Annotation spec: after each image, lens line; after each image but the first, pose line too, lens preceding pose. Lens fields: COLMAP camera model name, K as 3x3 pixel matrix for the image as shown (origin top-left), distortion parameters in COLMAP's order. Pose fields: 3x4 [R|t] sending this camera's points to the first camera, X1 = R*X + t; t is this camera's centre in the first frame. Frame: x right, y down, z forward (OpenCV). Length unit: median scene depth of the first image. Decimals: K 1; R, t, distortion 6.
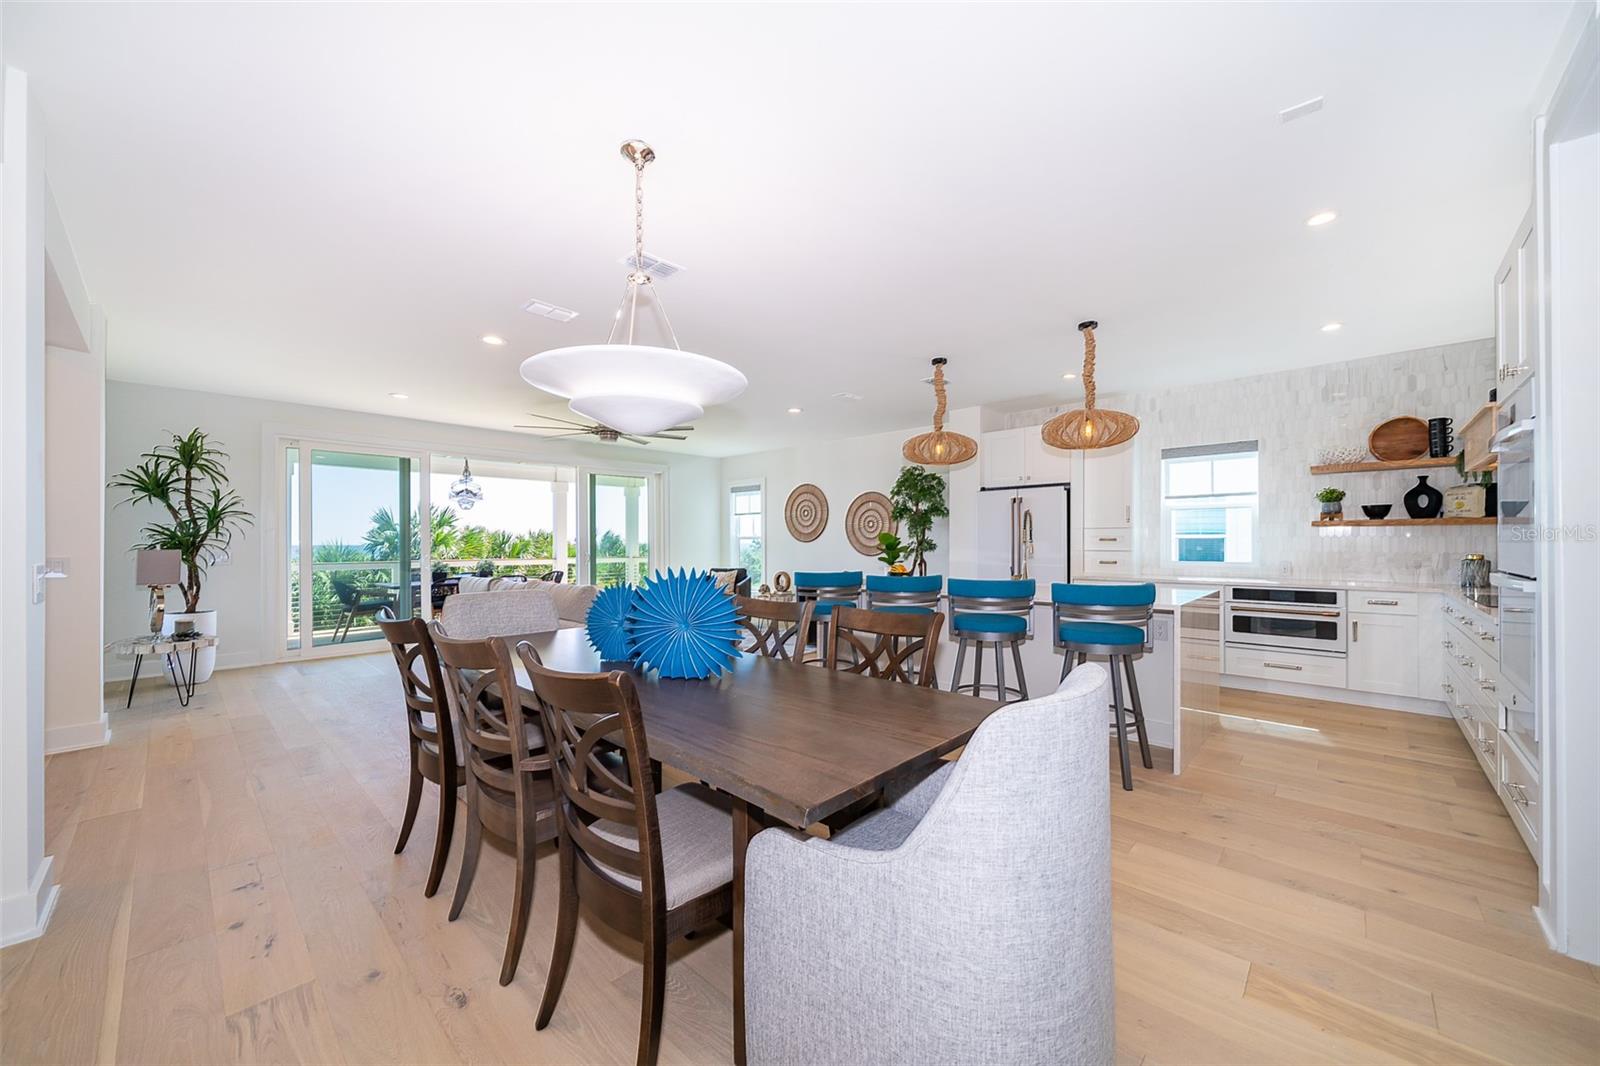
lens RADIAL K [[626.8, 0, 801.1], [0, 626.8, 541.7], [0, 0, 1]] dist [-0.017149, -0.001043]
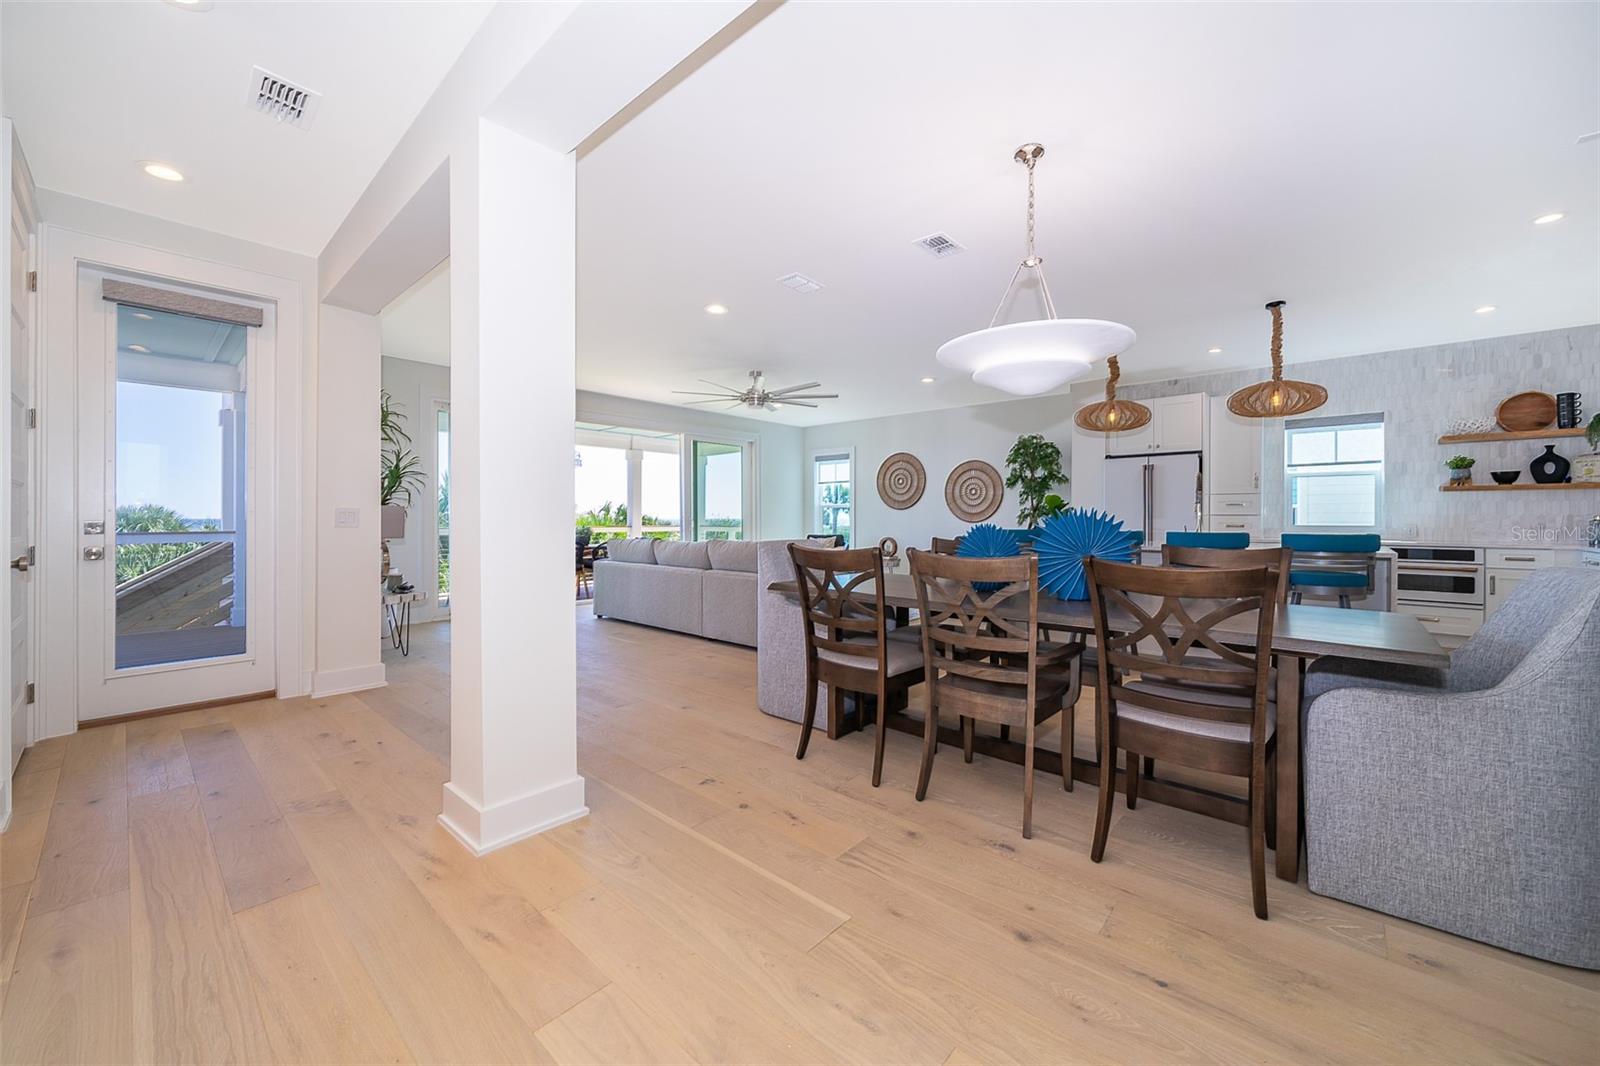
lens RADIAL K [[626.8, 0, 788.4], [0, 626.8, 519.8], [0, 0, 1]] dist [-0.017149, -0.001043]
pose [[0.999936, 0.007089, 0.008765, -0.347428], [-0.007115, 0.999971, 0.002884, 0.031716], [-0.008744, -0.002946, 0.999957, -0.076064]]
